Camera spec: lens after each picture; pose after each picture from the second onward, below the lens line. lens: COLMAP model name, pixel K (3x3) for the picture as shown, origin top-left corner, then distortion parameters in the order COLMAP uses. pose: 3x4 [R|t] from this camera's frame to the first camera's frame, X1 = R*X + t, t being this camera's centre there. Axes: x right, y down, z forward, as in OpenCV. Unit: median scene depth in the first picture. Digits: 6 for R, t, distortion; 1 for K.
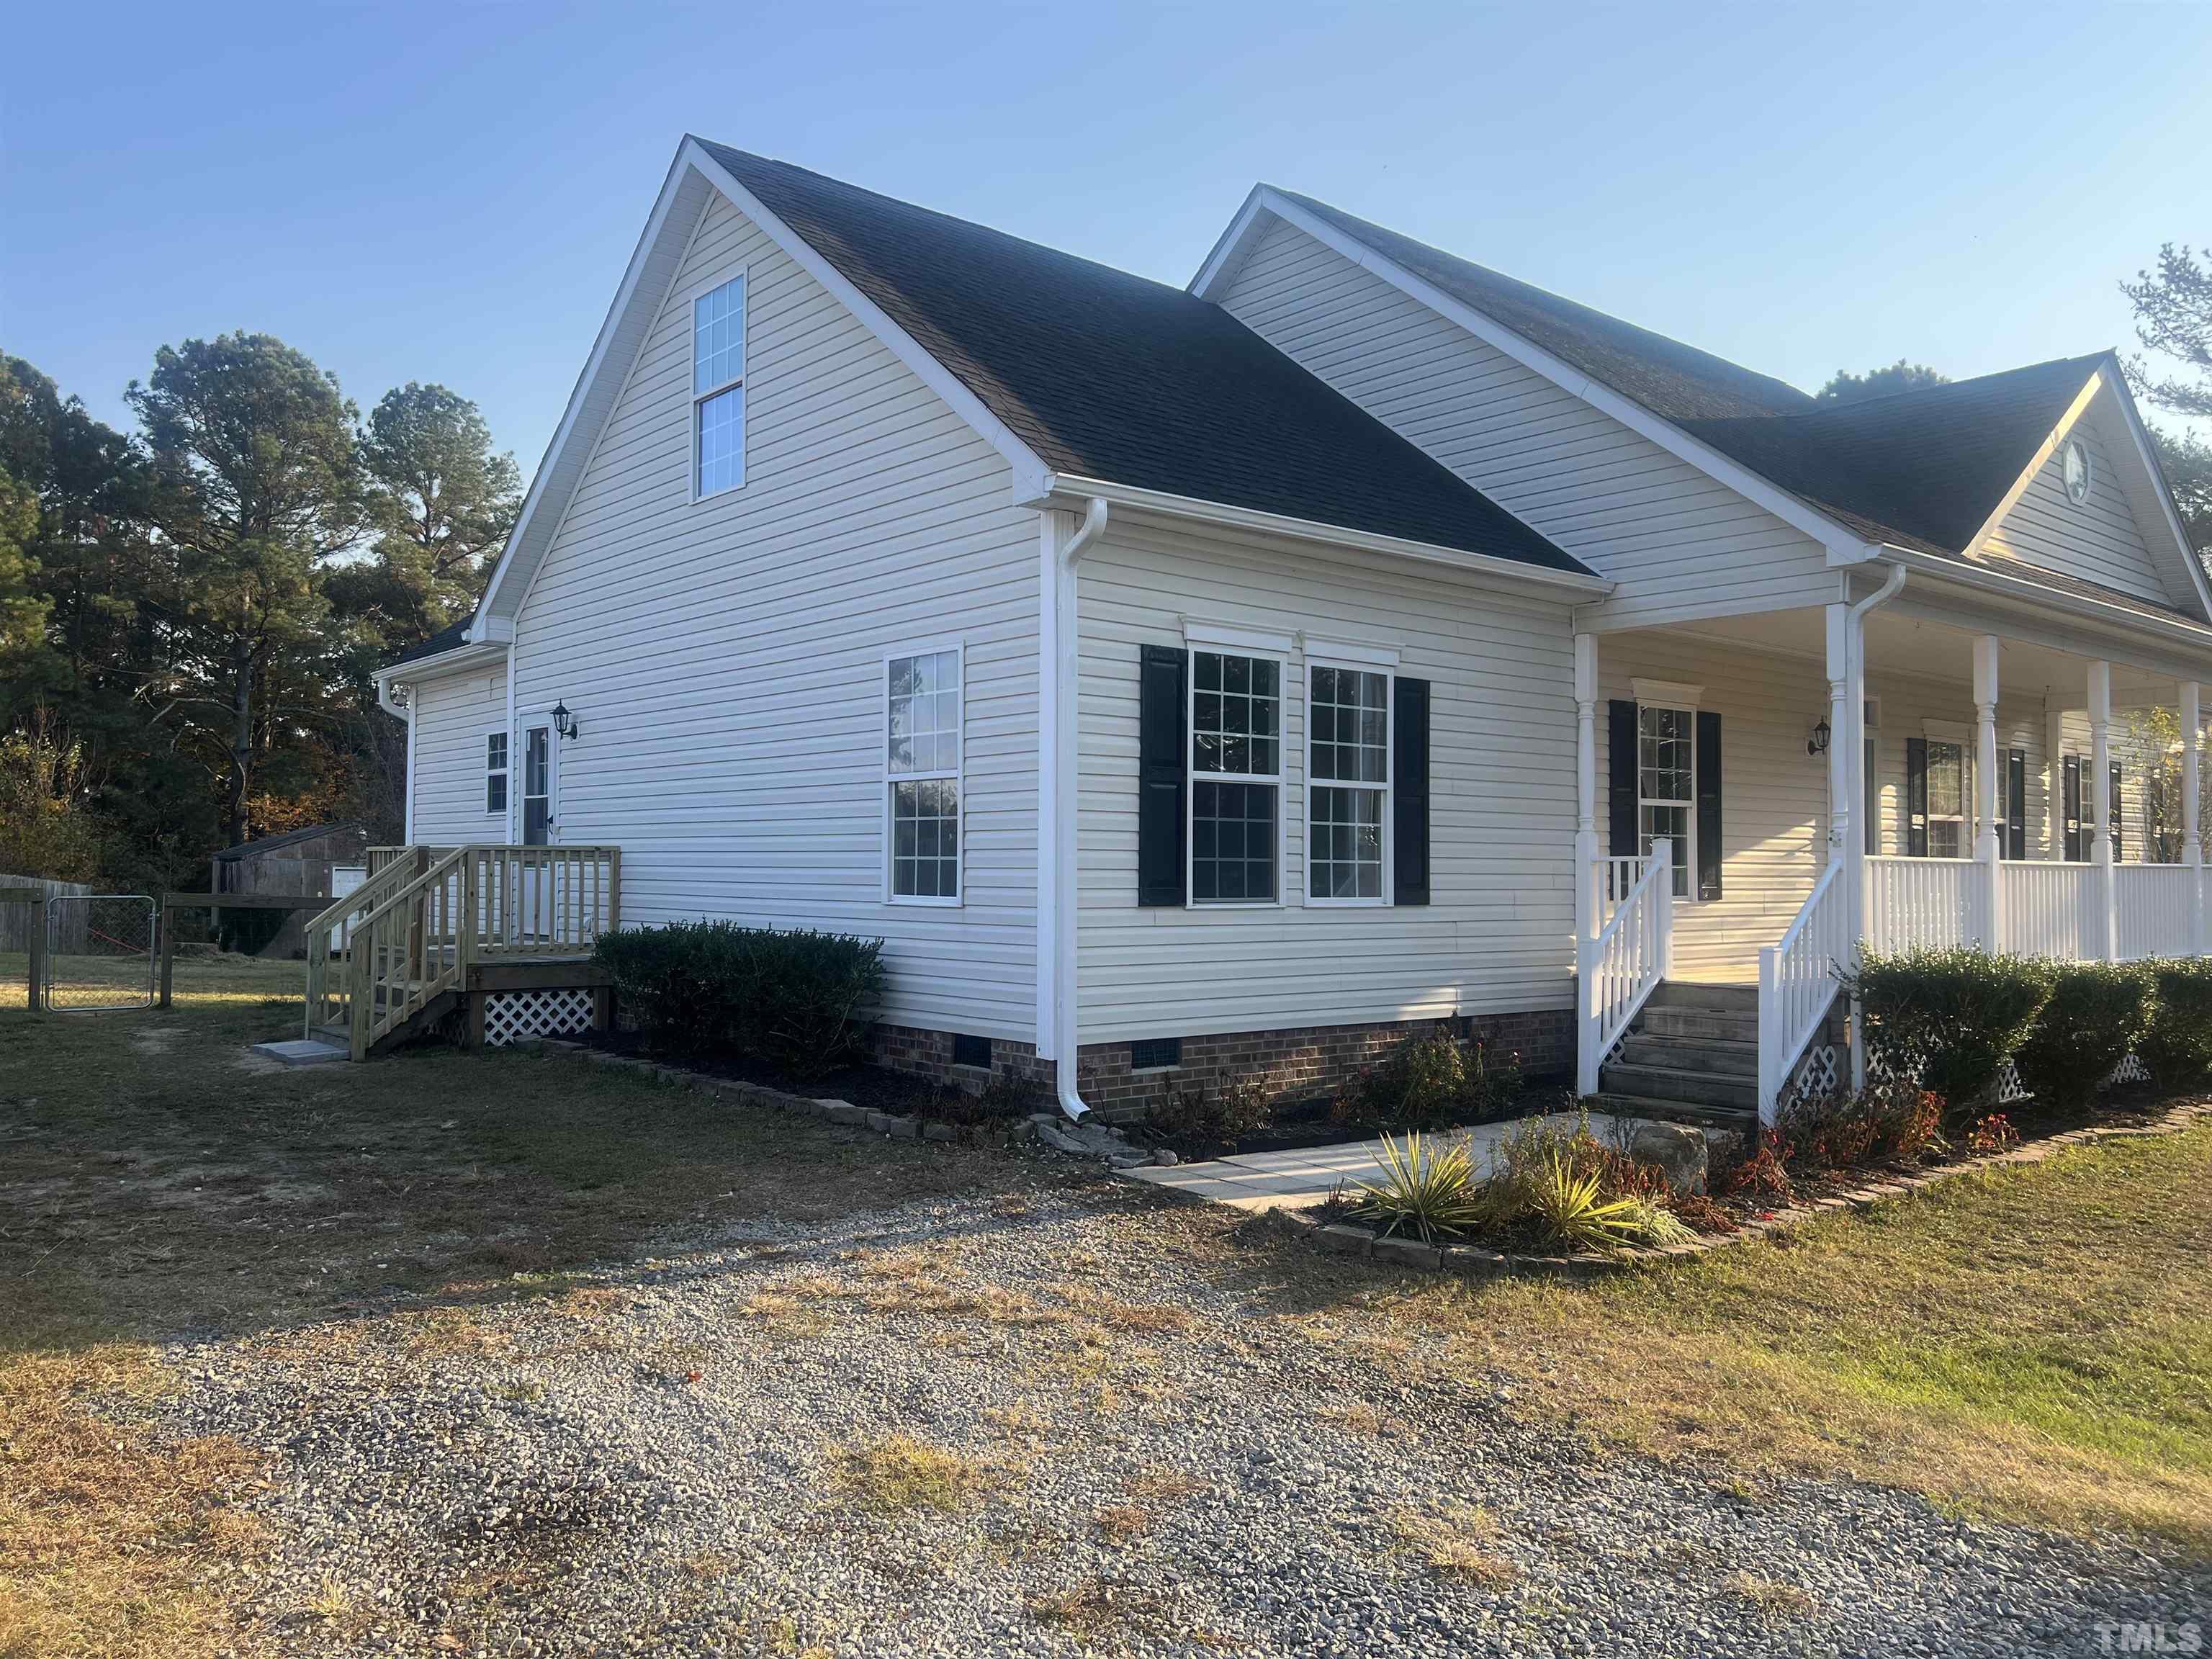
lens RADIAL K [[1665.2, 0, 1089.6], [0, 1665.2, 827.1], [0, 0, 1]] dist [0.069280, -0.070401]
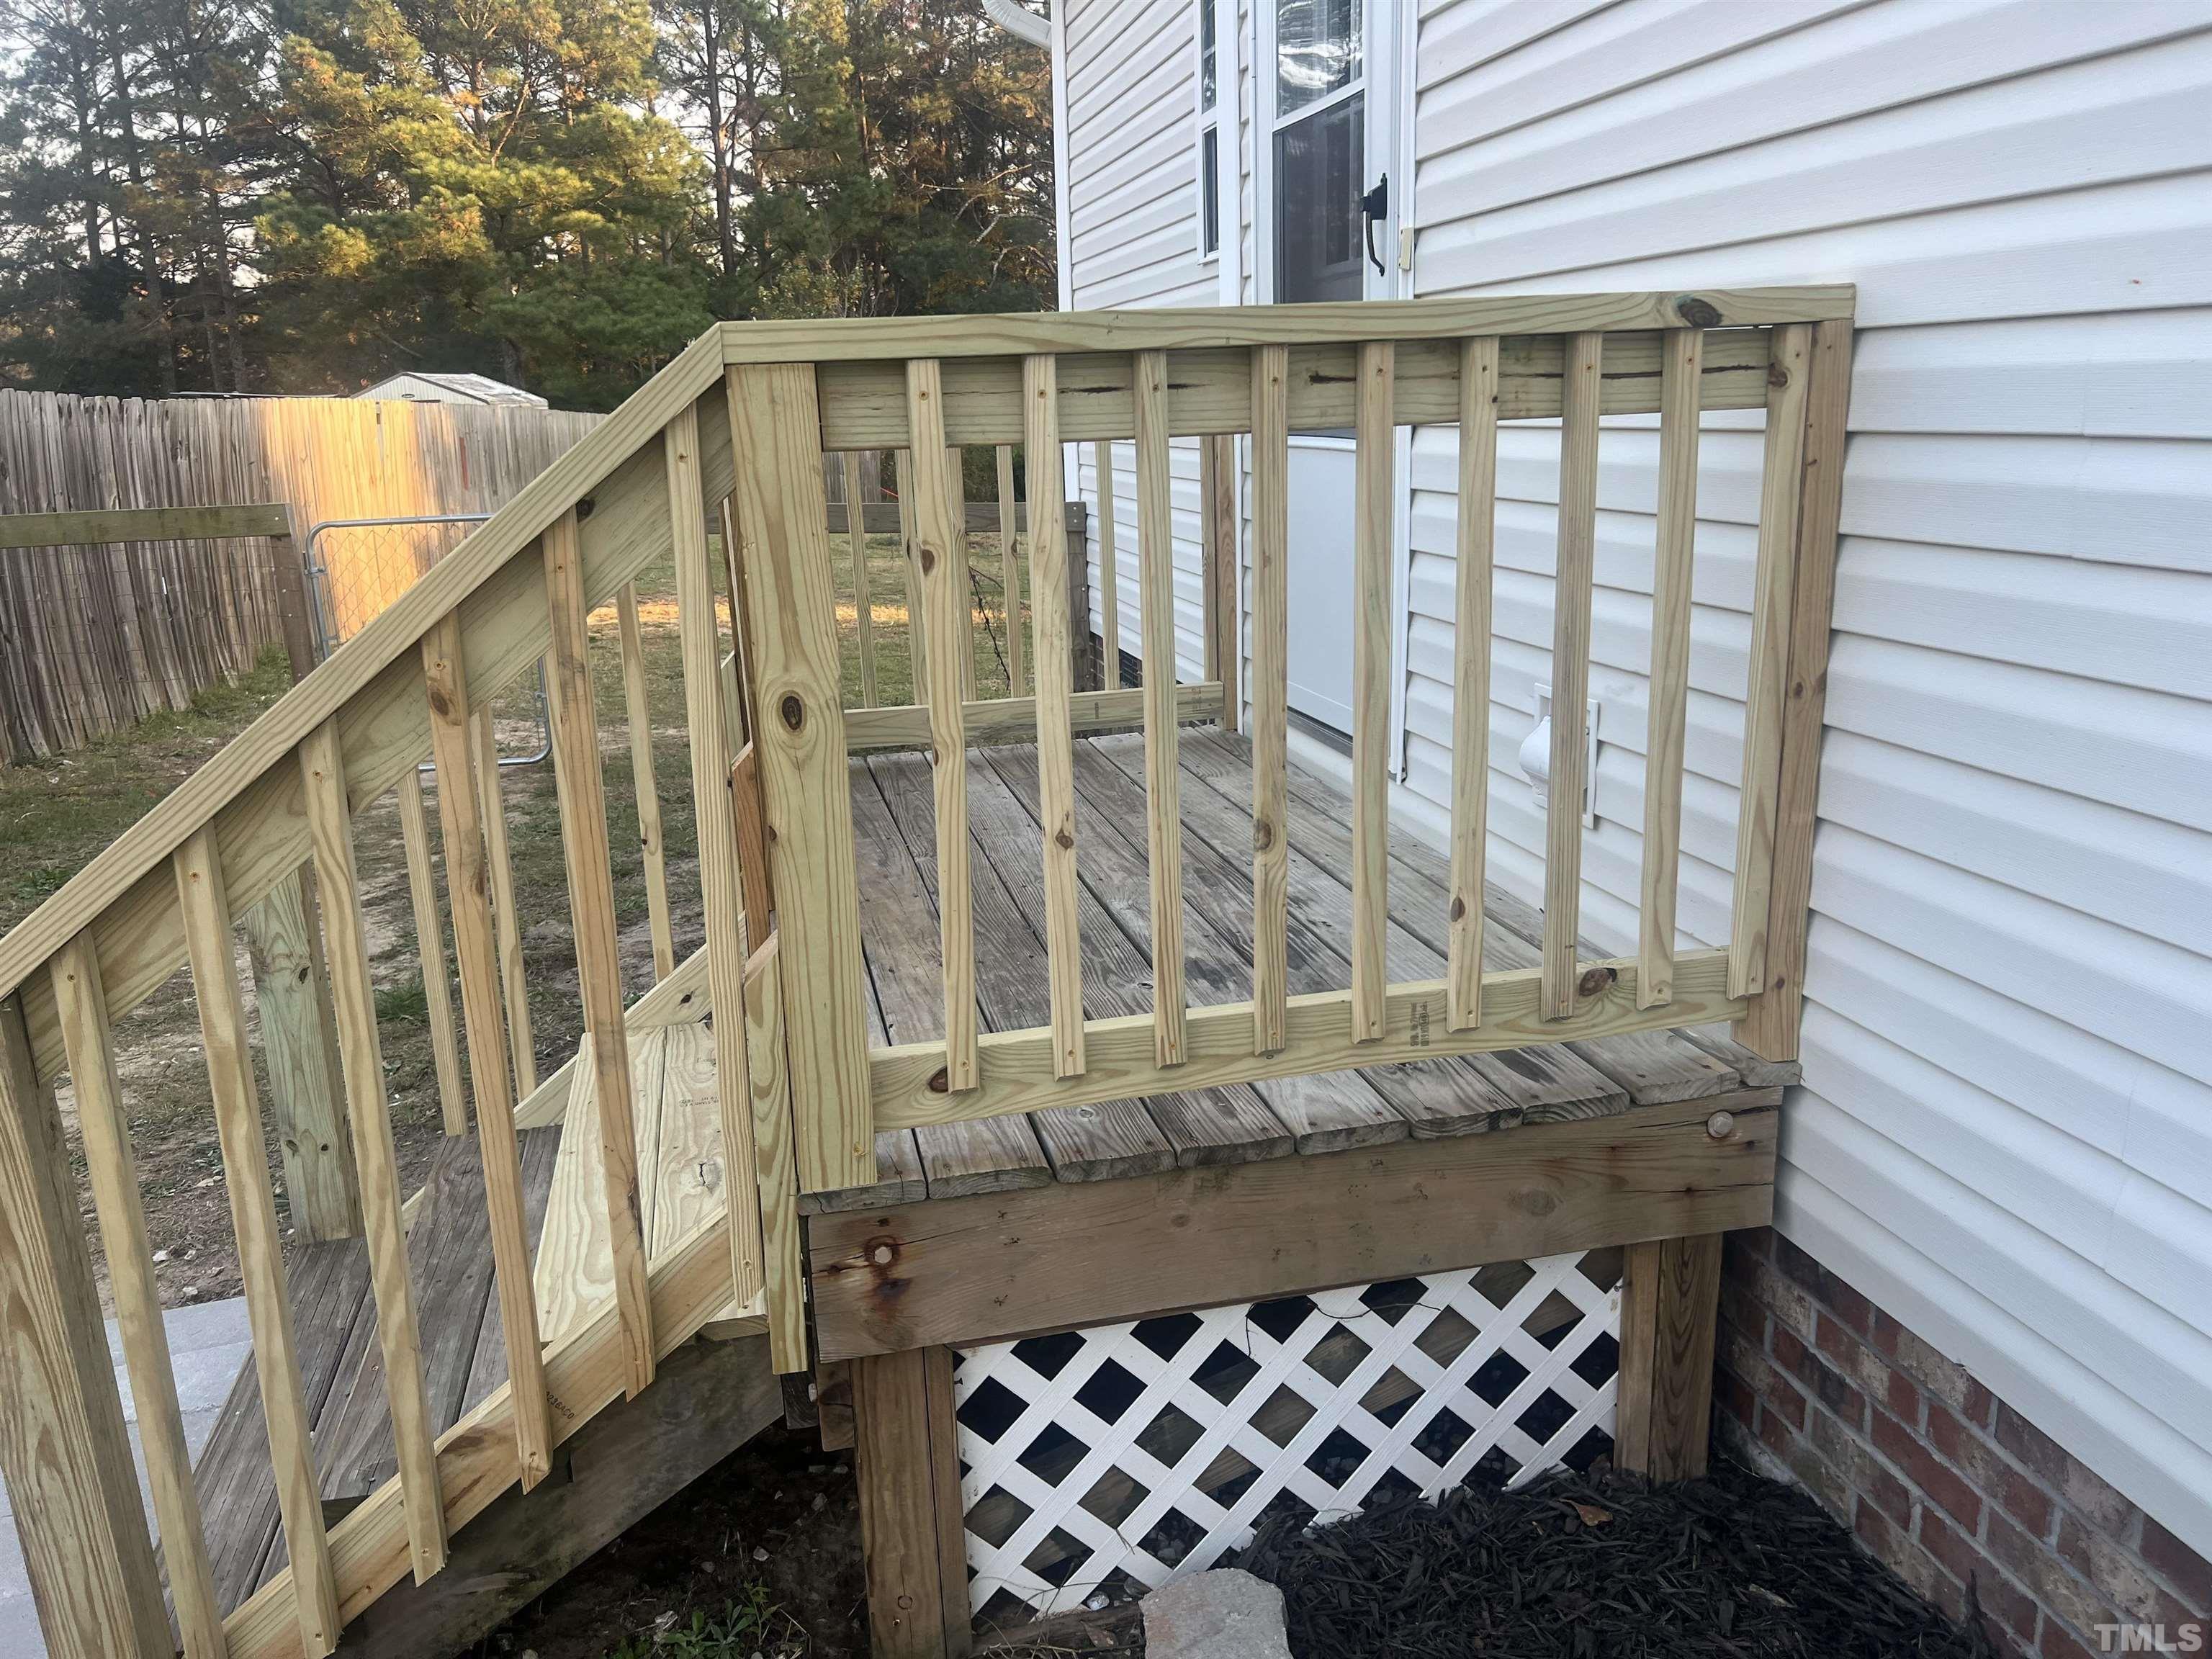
lens RADIAL K [[1665.2, 0, 1102.9], [0, 1665.2, 836.5], [0, 0, 1]] dist [0.069280, -0.070401]
pose [[0.889516, 0.085216, -0.448887, -0.959331], [0.044906, 0.961392, 0.271495, 0.051201], [0.454691, -0.261657, 0.851347, 3.002260]]
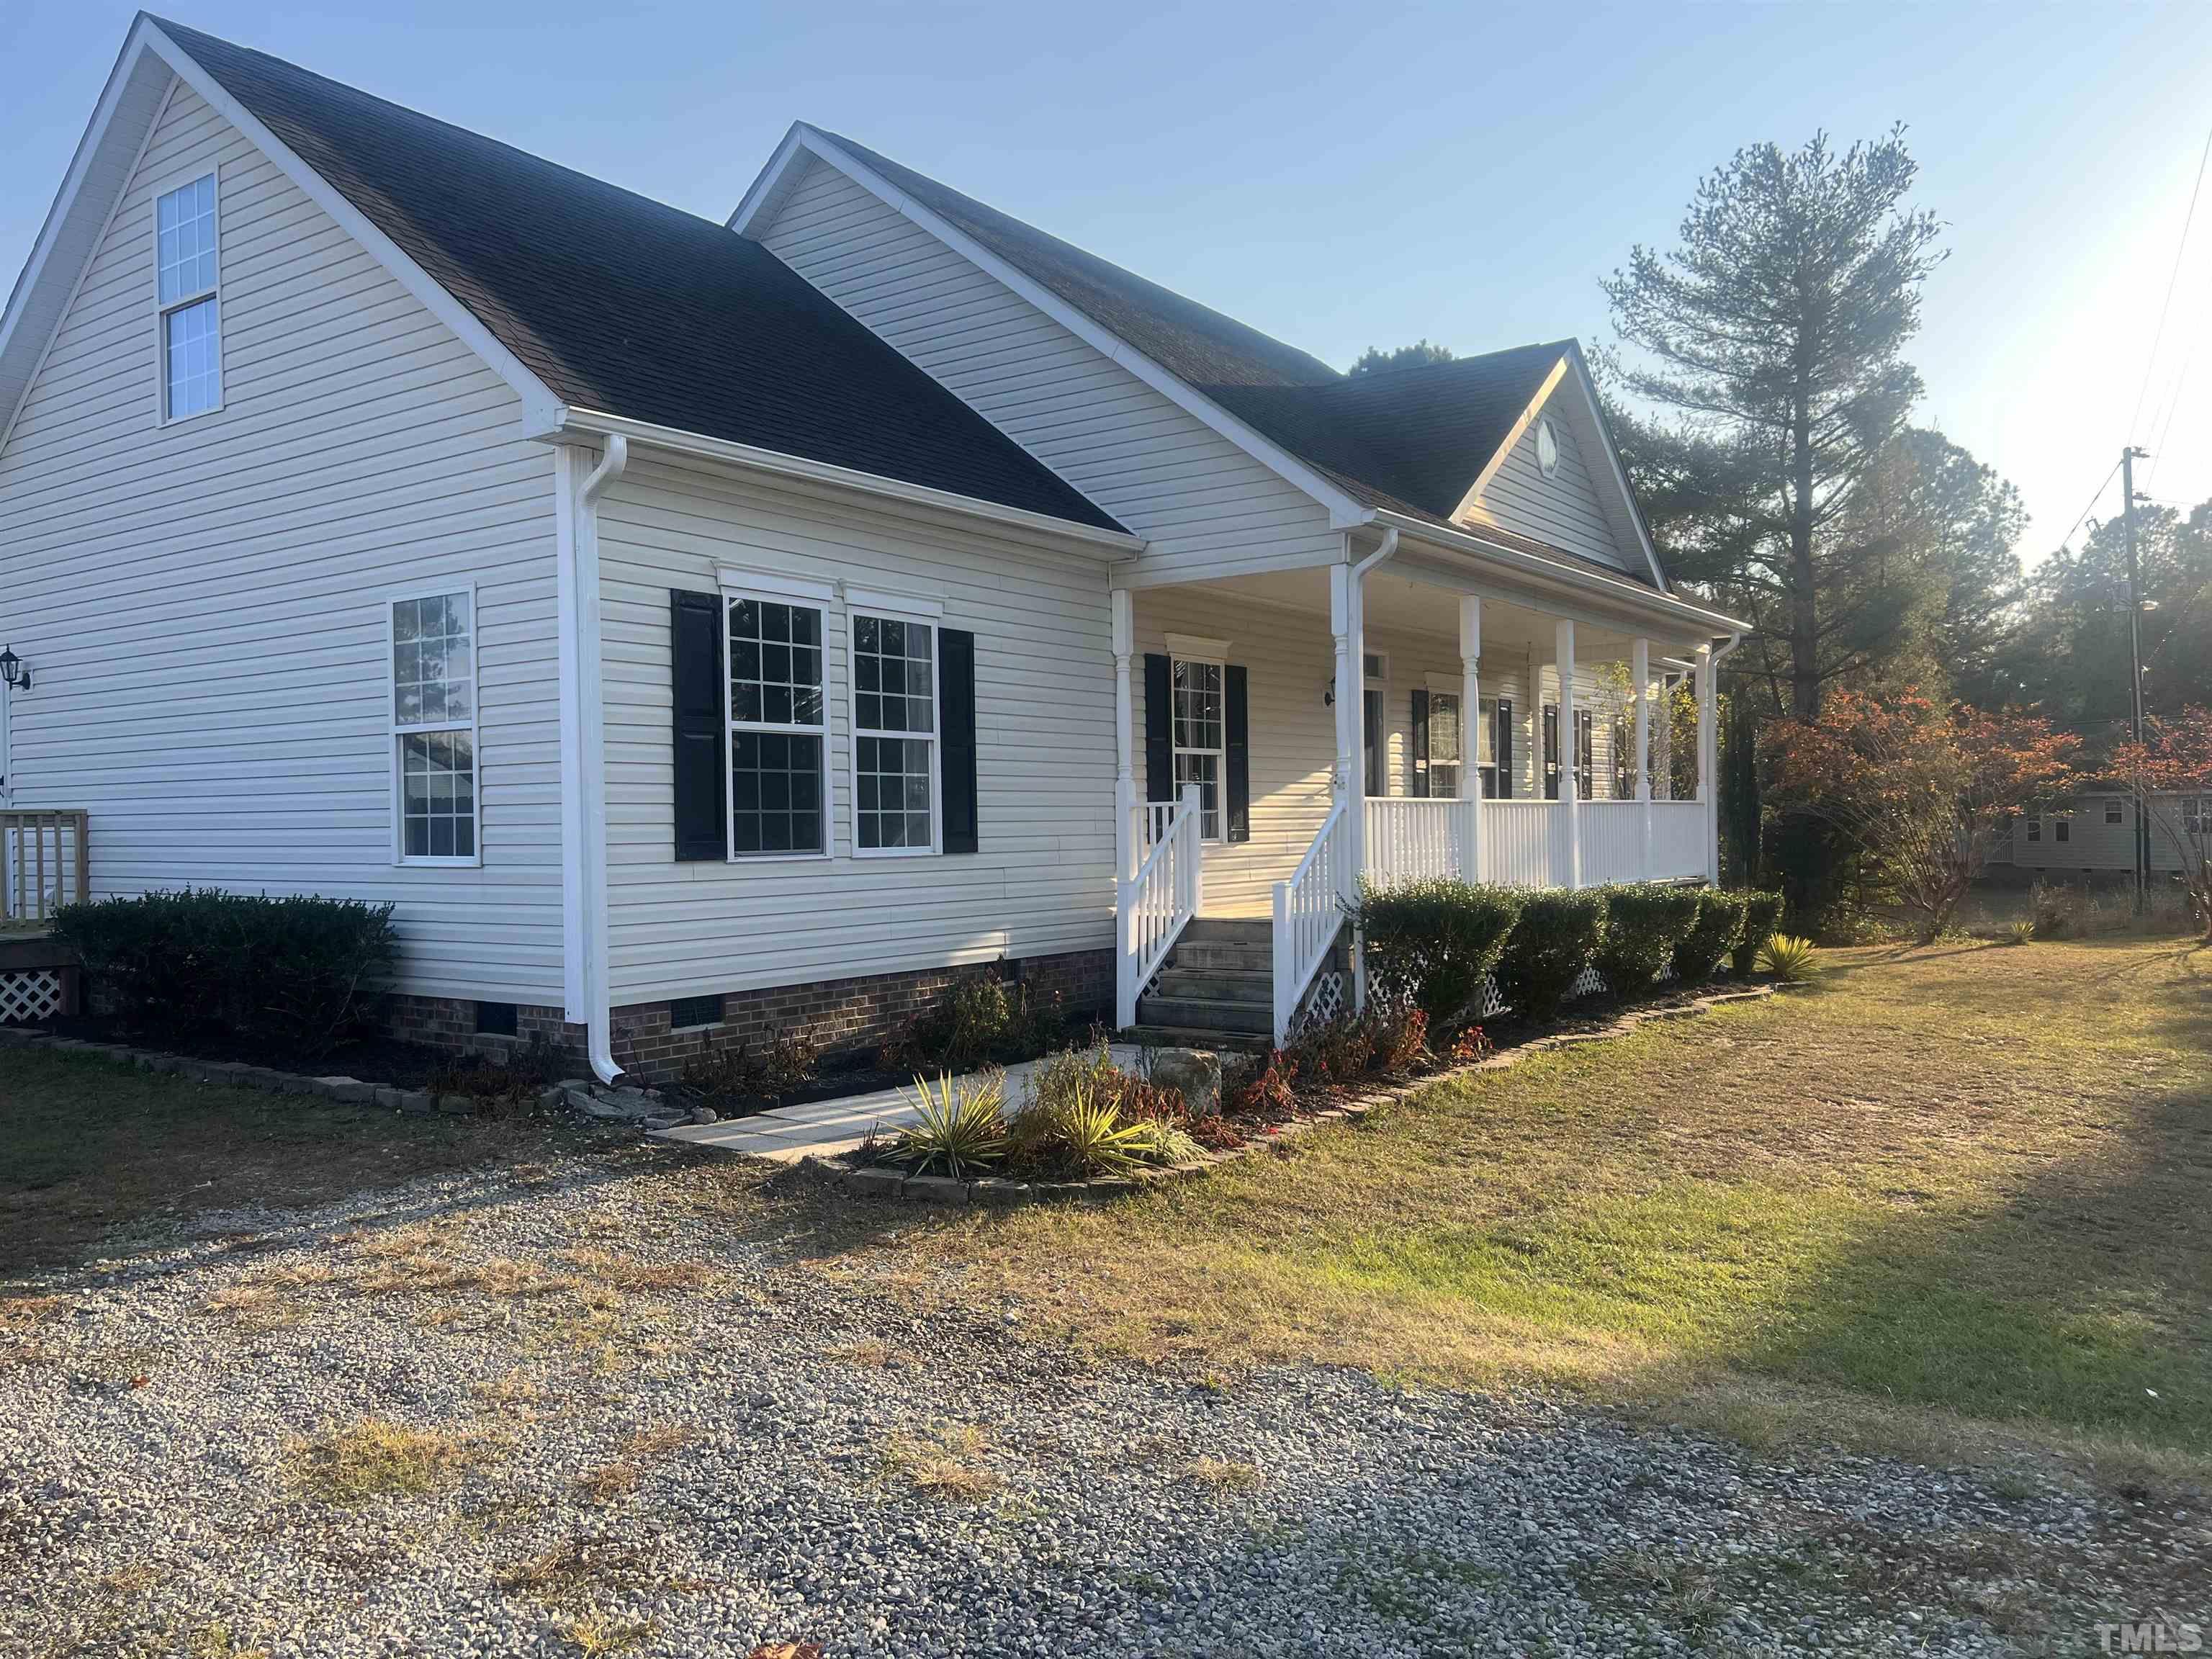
lens RADIAL K [[1665.2, 0, 1073.0], [0, 1665.2, 835.4], [0, 0, 1]] dist [0.069280, -0.070401]
pose [[0.971635, -0.021879, 0.235473, 0.024871], [0.014270, 0.999321, 0.033972, 0.002827], [-0.236056, -0.029648, 0.971287, -0.003441]]
